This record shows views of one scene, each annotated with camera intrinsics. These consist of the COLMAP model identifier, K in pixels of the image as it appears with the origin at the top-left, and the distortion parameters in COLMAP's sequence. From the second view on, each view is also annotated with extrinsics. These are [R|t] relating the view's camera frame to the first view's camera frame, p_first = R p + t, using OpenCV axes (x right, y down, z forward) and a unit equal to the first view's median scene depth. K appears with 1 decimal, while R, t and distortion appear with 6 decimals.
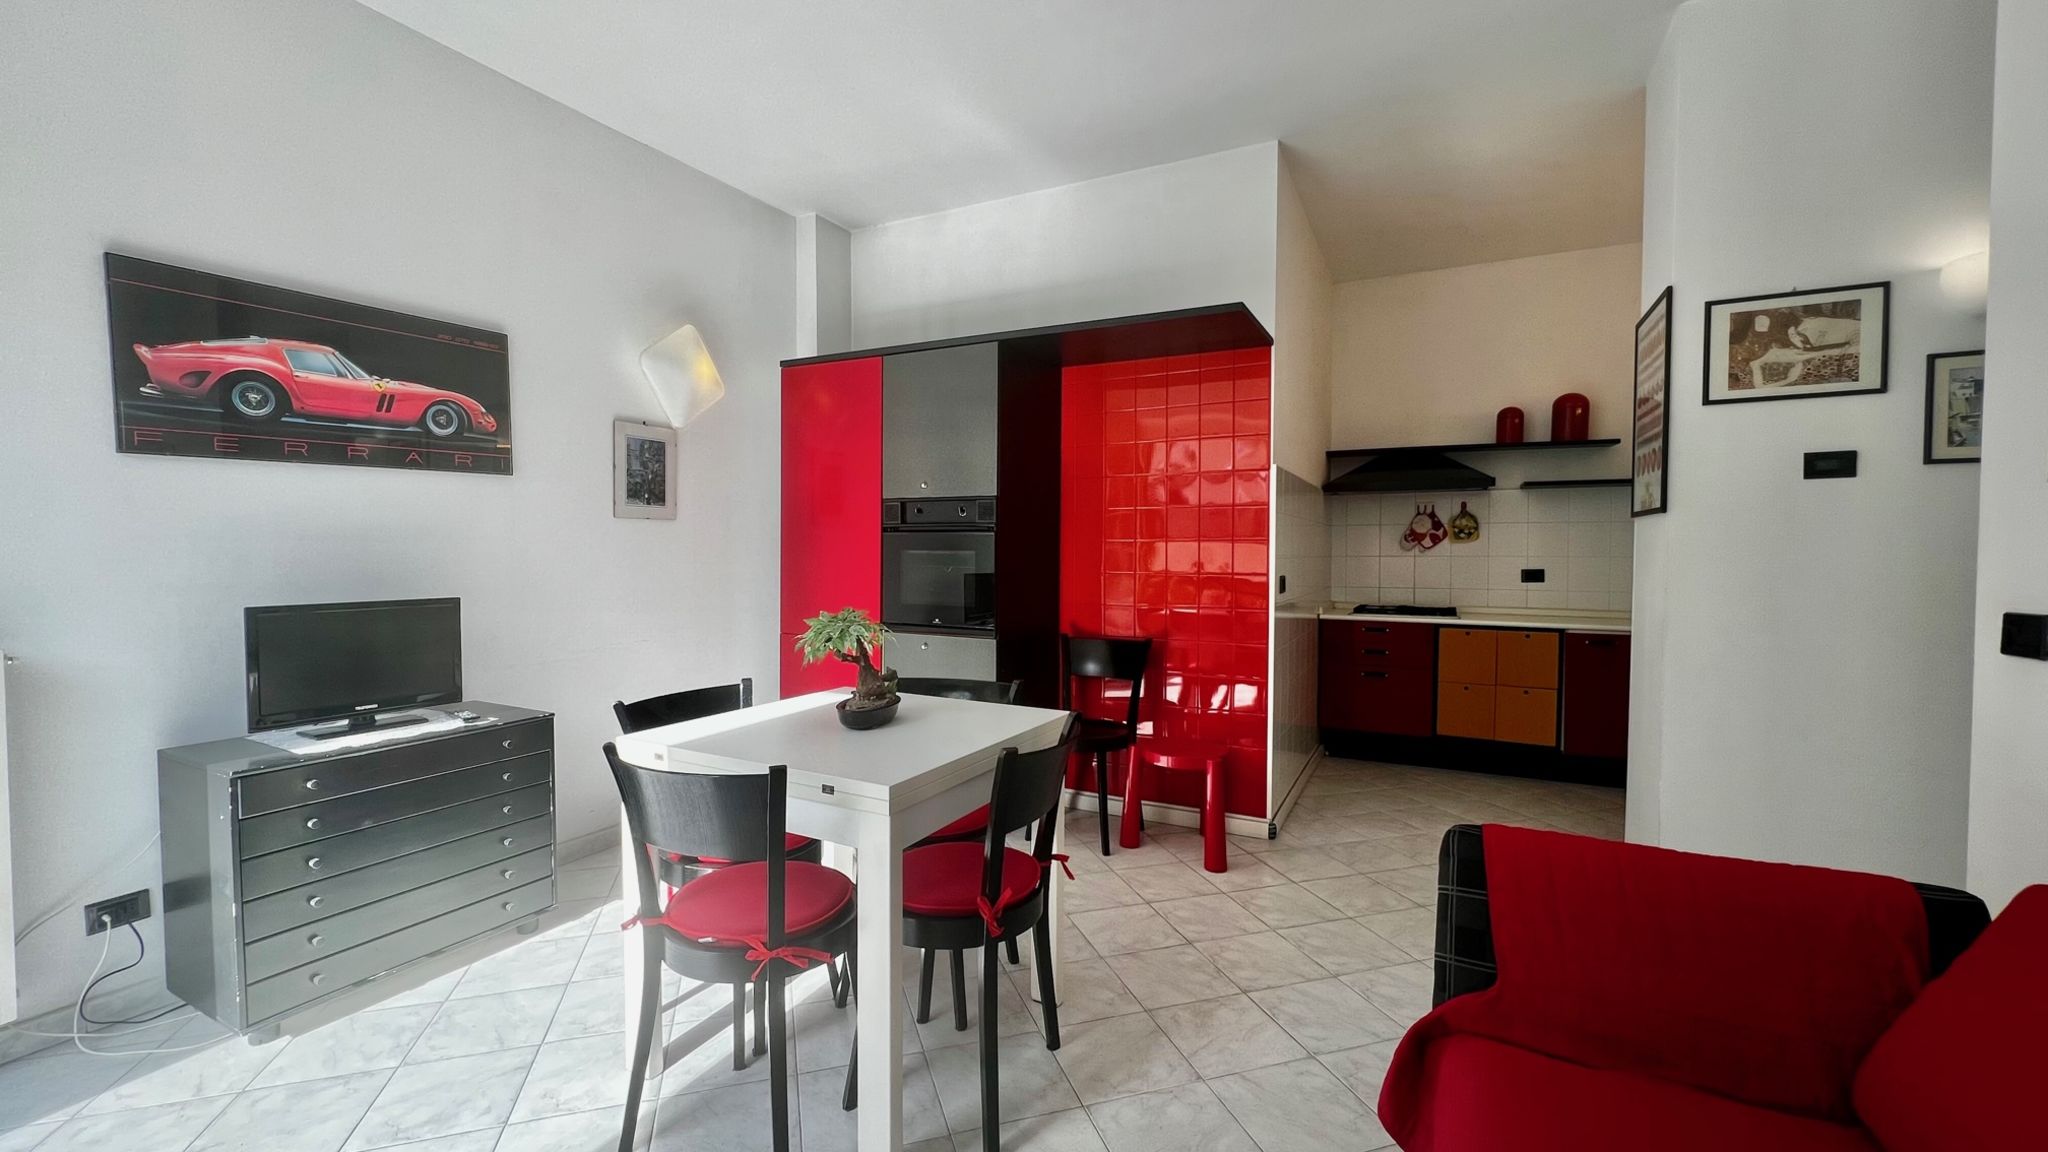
lens RADIAL K [[824.2, 0, 1021.1], [0, 824.2, 569.4], [0, 0, 1]] dist [-0.001983, -0.000245]
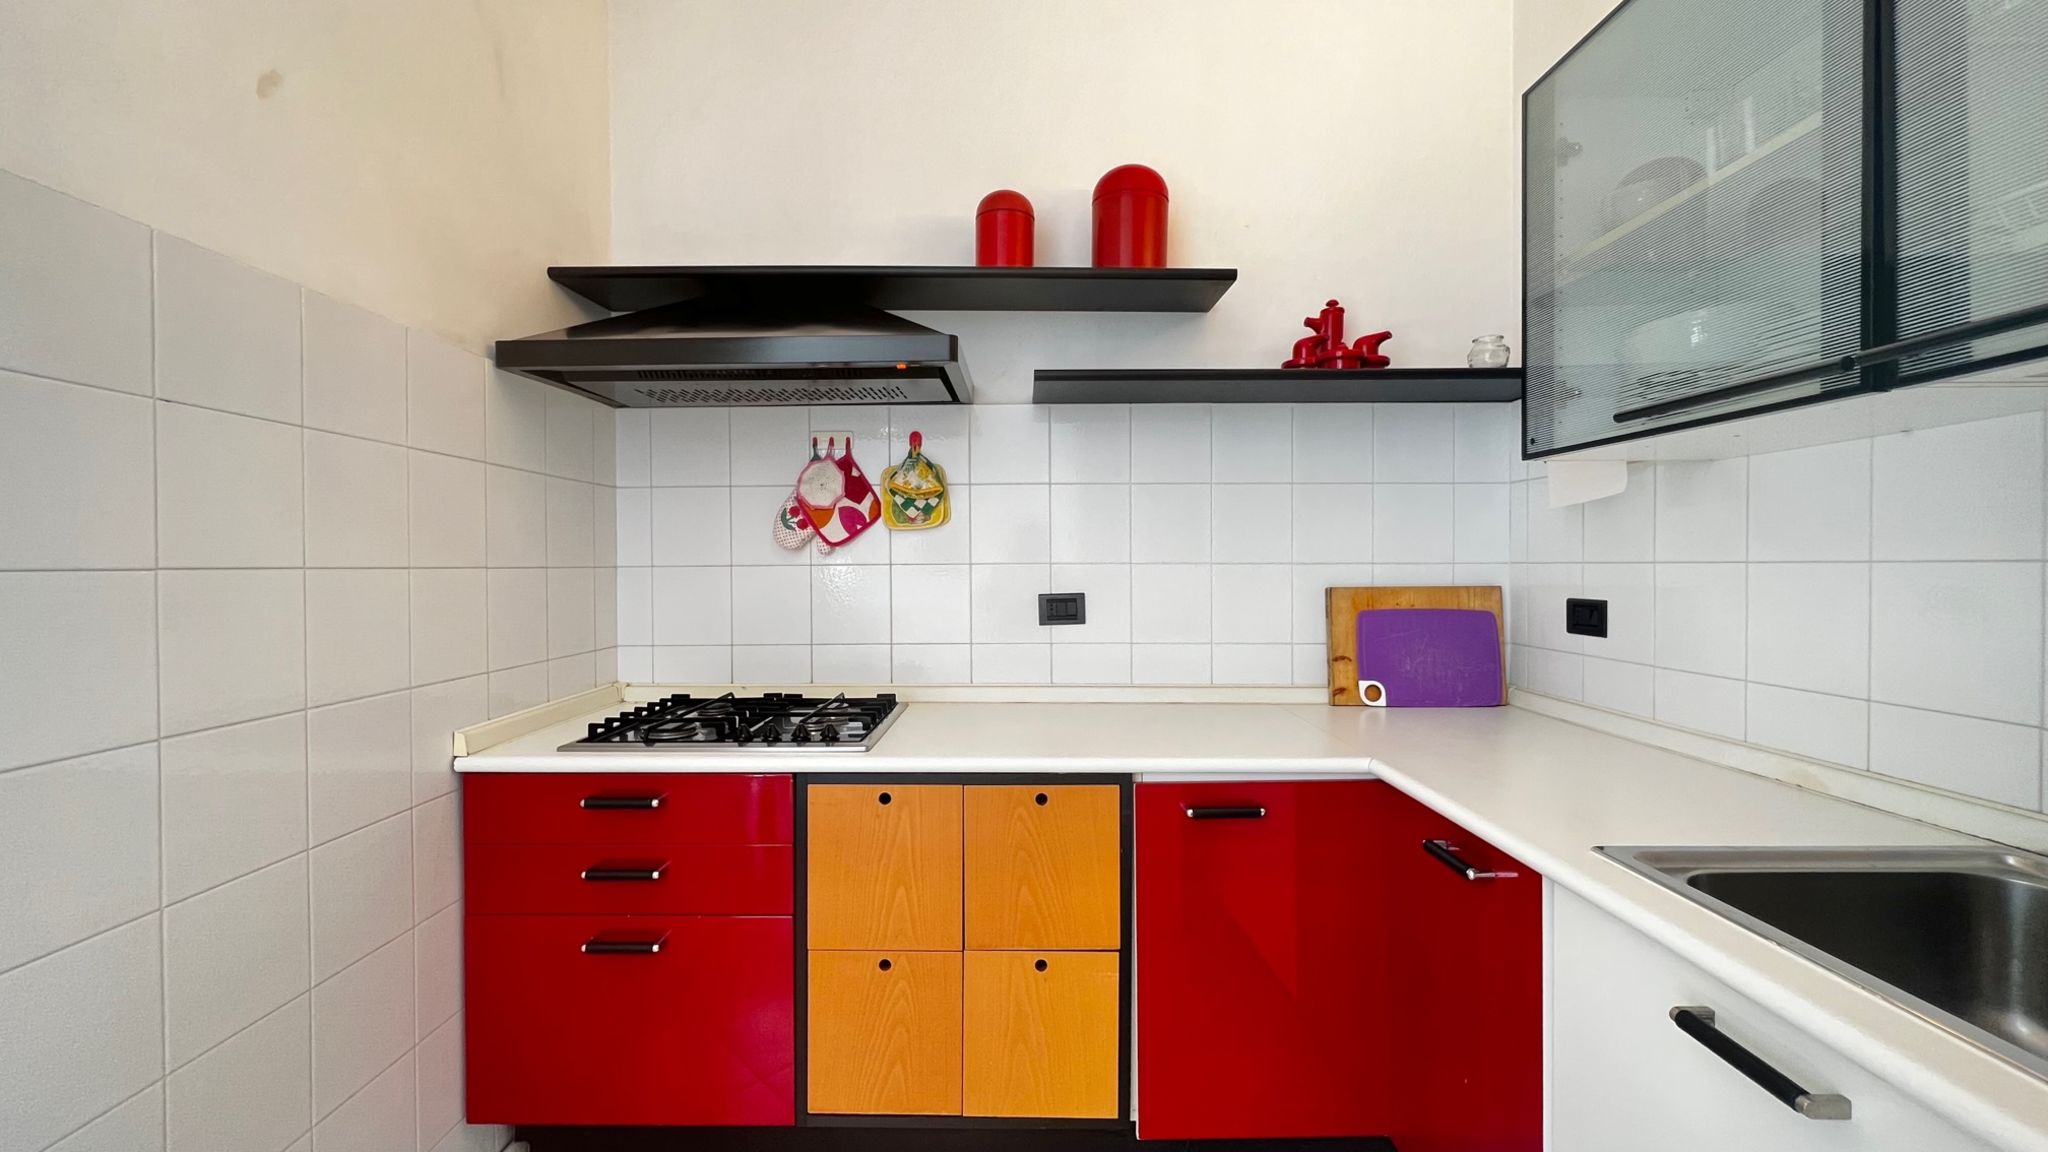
lens RADIAL K [[824.2, 0, 1033.9], [0, 824.2, 567.9], [0, 0, 1]] dist [-0.001983, -0.000245]
pose [[0.881696, -0.009719, 0.471718, 0.420407], [0.017290, 0.999782, -0.011717, -0.009037], [-0.471502, 0.018487, 0.881671, 0.650480]]
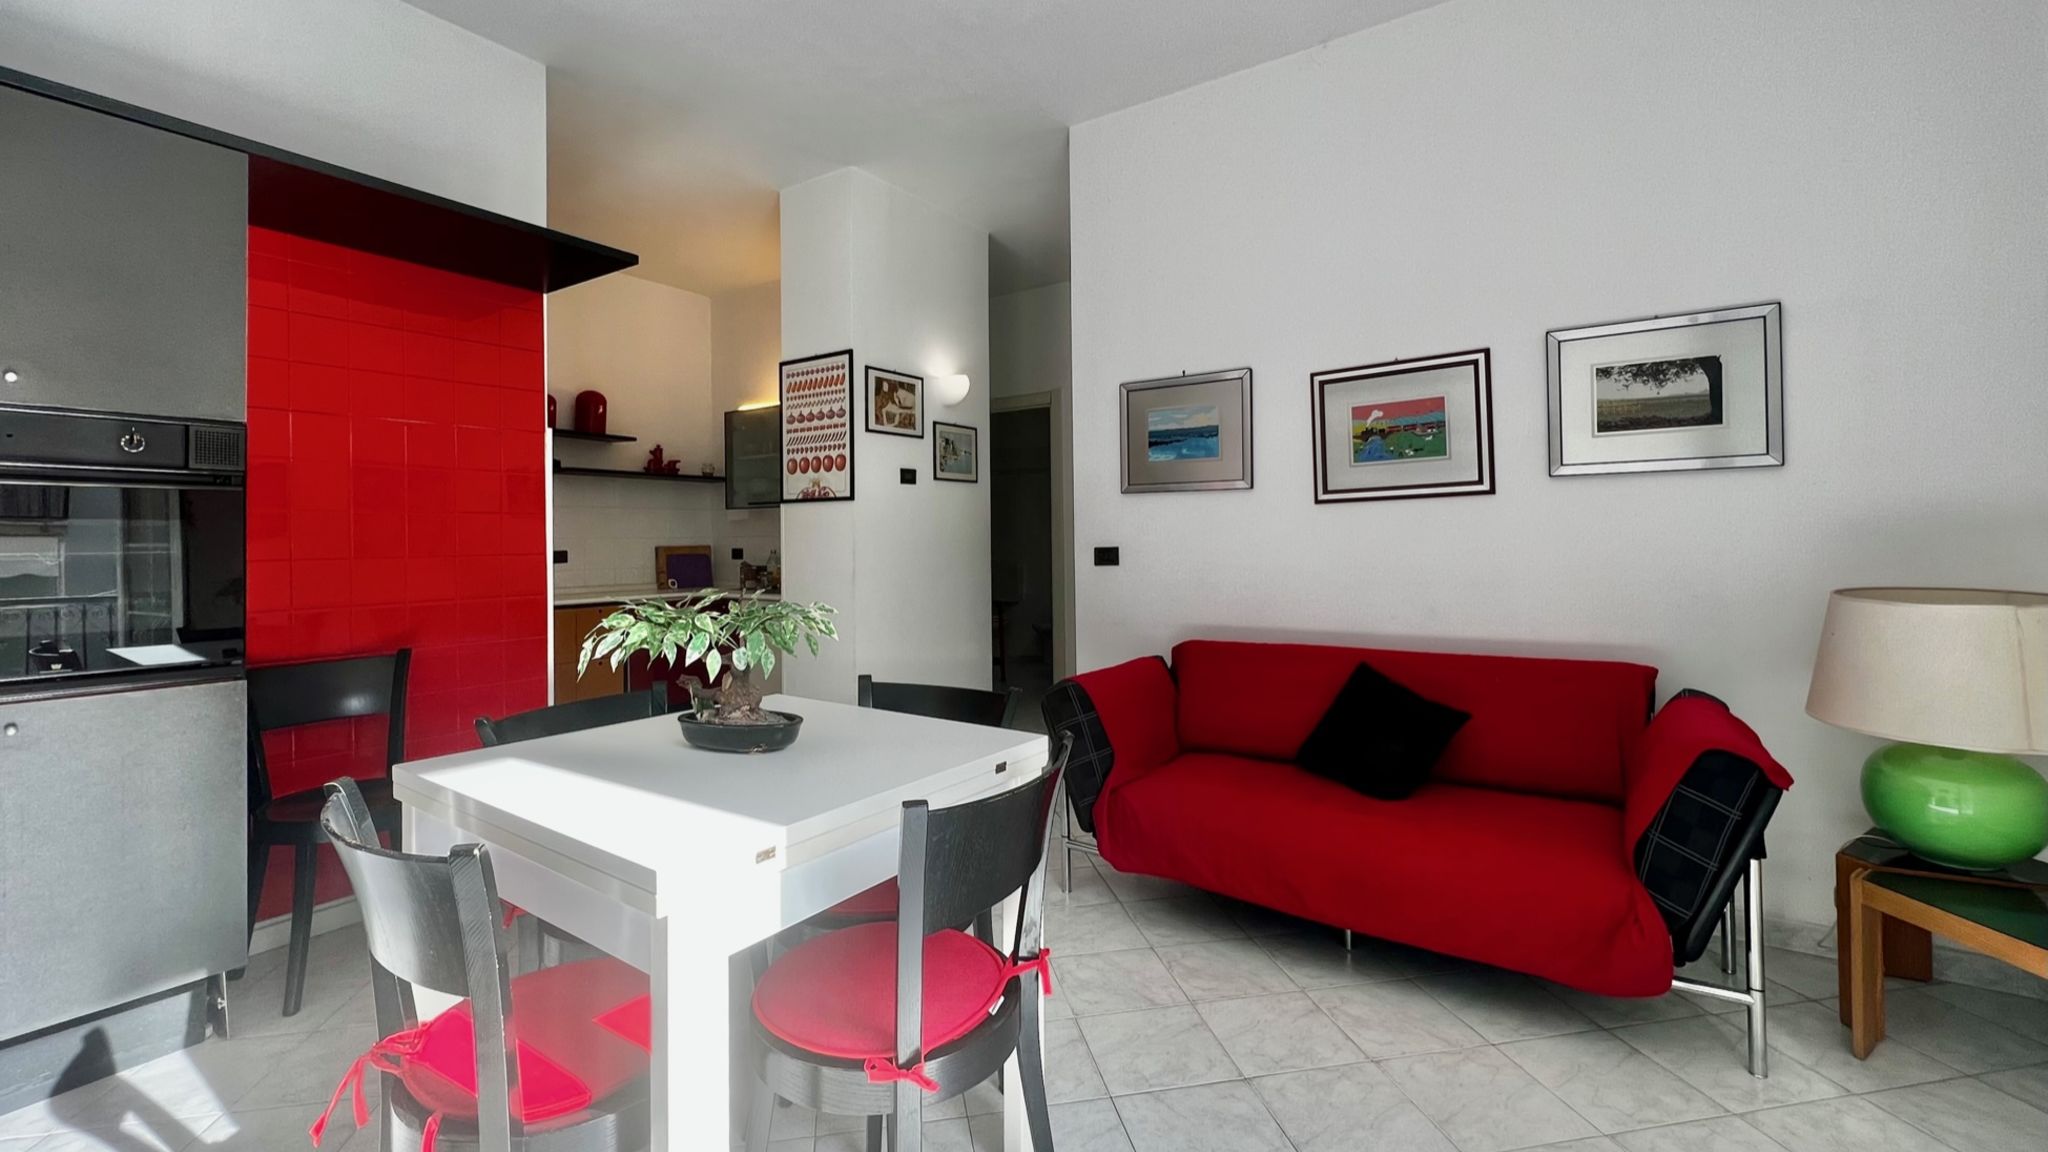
lens RADIAL K [[877.0, 0, 1022.6], [0, 877.0, 533.0], [0, 0, 1]] dist [-0.000648, -0.000015]
pose [[0.129714, -0.002108, 0.991549, -0.410665], [0.038058, 0.999271, -0.002854, 0.001925], [-0.990821, 0.038107, 0.129700, 0.276221]]
